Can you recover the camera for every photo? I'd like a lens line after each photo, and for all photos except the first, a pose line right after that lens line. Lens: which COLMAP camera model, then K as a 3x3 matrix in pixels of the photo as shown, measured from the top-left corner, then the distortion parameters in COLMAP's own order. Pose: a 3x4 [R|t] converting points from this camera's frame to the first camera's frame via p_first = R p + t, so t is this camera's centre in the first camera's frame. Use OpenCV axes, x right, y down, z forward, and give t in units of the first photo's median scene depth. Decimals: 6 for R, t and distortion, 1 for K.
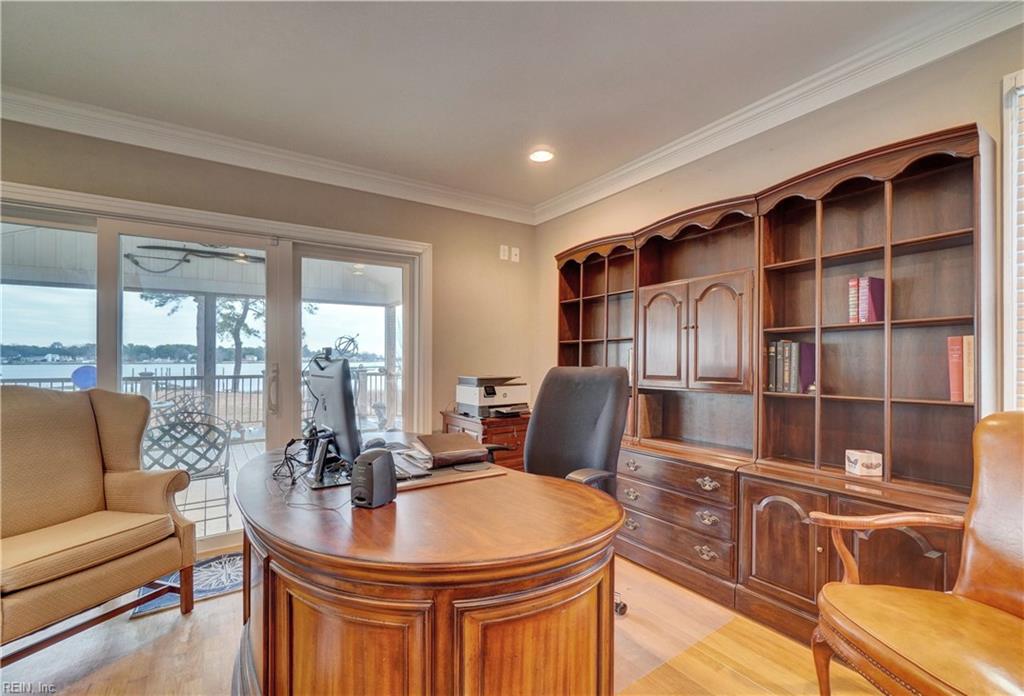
lens RADIAL K [[442.7, 0, 508.6], [0, 442.7, 360.6], [0, 0, 1]] dist [-0.009371, -0.000071]
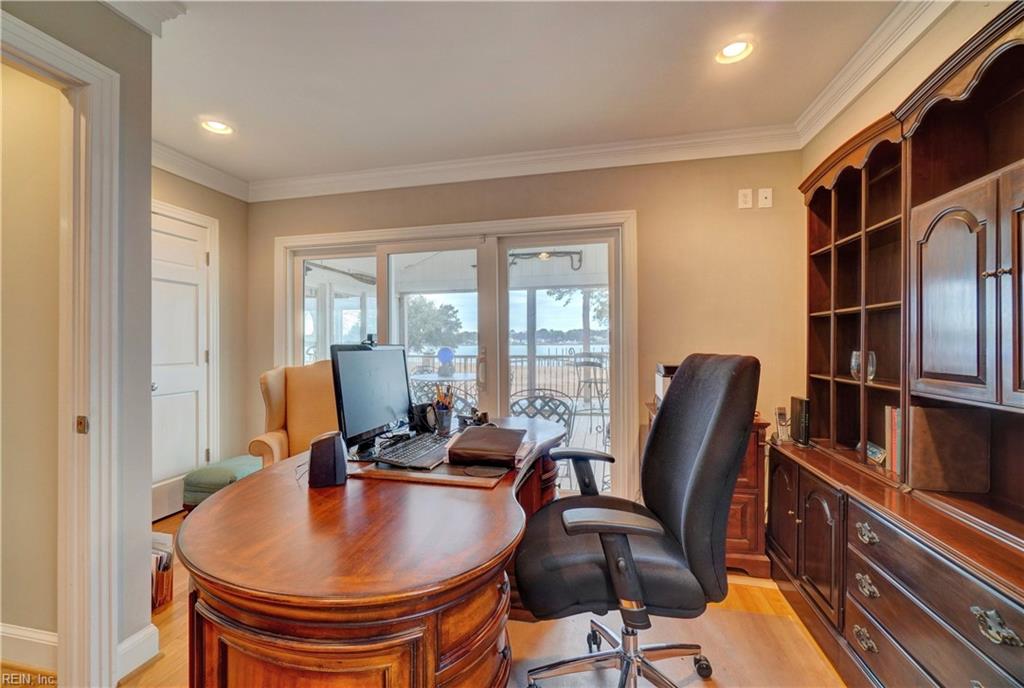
lens RADIAL K [[443.6, 0, 506.0], [0, 443.6, 342.9], [0, 0, 1]] dist [-0.009800, 0.001706]
pose [[0.688126, -0.003962, -0.725580, 0.283497], [0.005718, 0.999984, -0.000038, -0.001310], [0.725568, -0.004123, 0.688138, 0.207887]]
